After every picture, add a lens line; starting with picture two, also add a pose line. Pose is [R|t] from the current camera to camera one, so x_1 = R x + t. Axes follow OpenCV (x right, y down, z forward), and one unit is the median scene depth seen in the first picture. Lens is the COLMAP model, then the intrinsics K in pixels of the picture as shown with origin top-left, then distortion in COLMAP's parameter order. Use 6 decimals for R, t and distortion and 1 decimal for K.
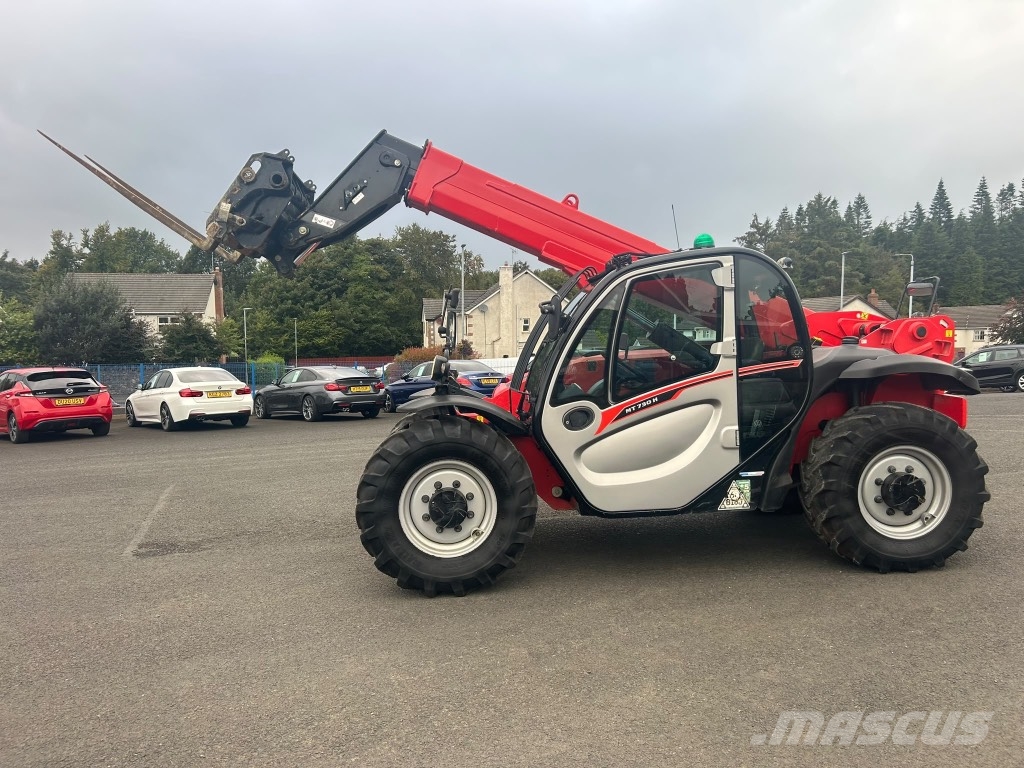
lens RADIAL K [[764.6, 0, 507.2], [0, 764.6, 383.7], [0, 0, 1]] dist [0.067541, -0.079869]
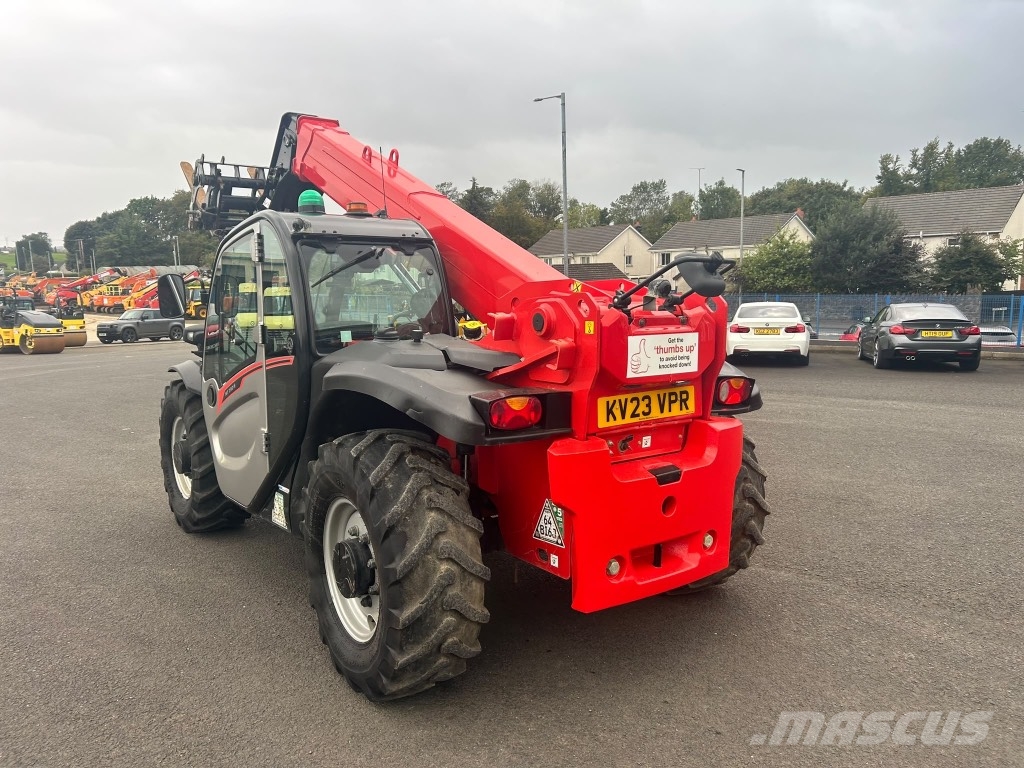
lens RADIAL K [[768.3, 0, 506.9], [0, 768.3, 384.3], [0, 0, 1]] dist [0.062216, -0.075830]
pose [[0.518763, 0.115848, -0.847033, 1.091481], [-0.029278, 0.992603, 0.117826, -0.094879], [0.854417, -0.036324, 0.518317, 0.754503]]
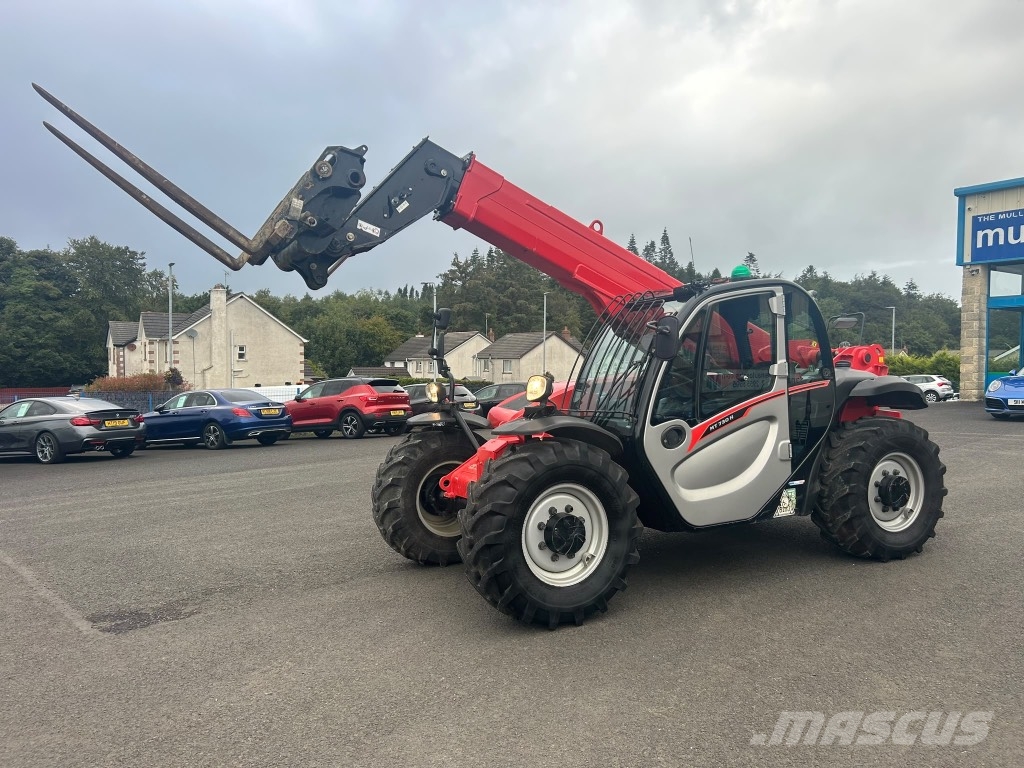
lens RADIAL K [[764.6, 0, 507.2], [0, 764.6, 383.7], [0, 0, 1]] dist [0.067541, -0.079869]
pose [[0.923745, -0.002133, 0.383001, -0.477061], [0.017299, 0.999196, -0.036157, 0.007144], [-0.382616, 0.040025, 0.923040, 0.123666]]
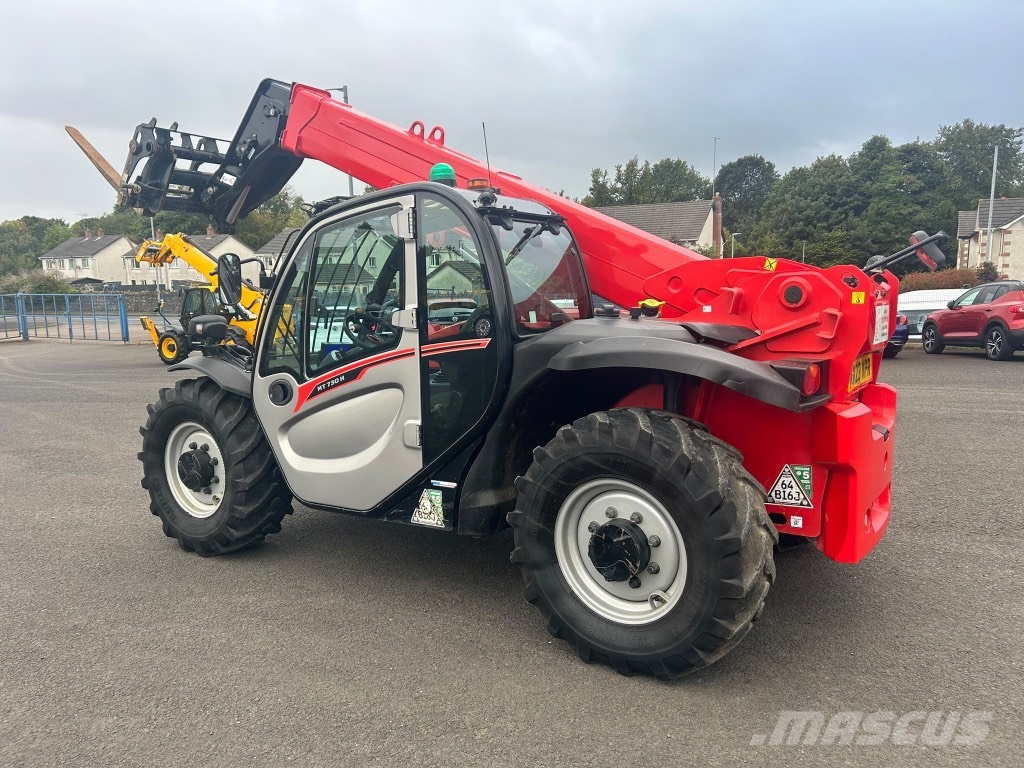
lens RADIAL K [[768.3, 0, 506.9], [0, 768.3, 384.3], [0, 0, 1]] dist [0.062216, -0.075830]
pose [[0.779575, 0.085591, -0.620433, 0.804517], [-0.023983, 0.993971, 0.106988, -0.062368], [0.625849, -0.068526, 0.776928, 0.438974]]
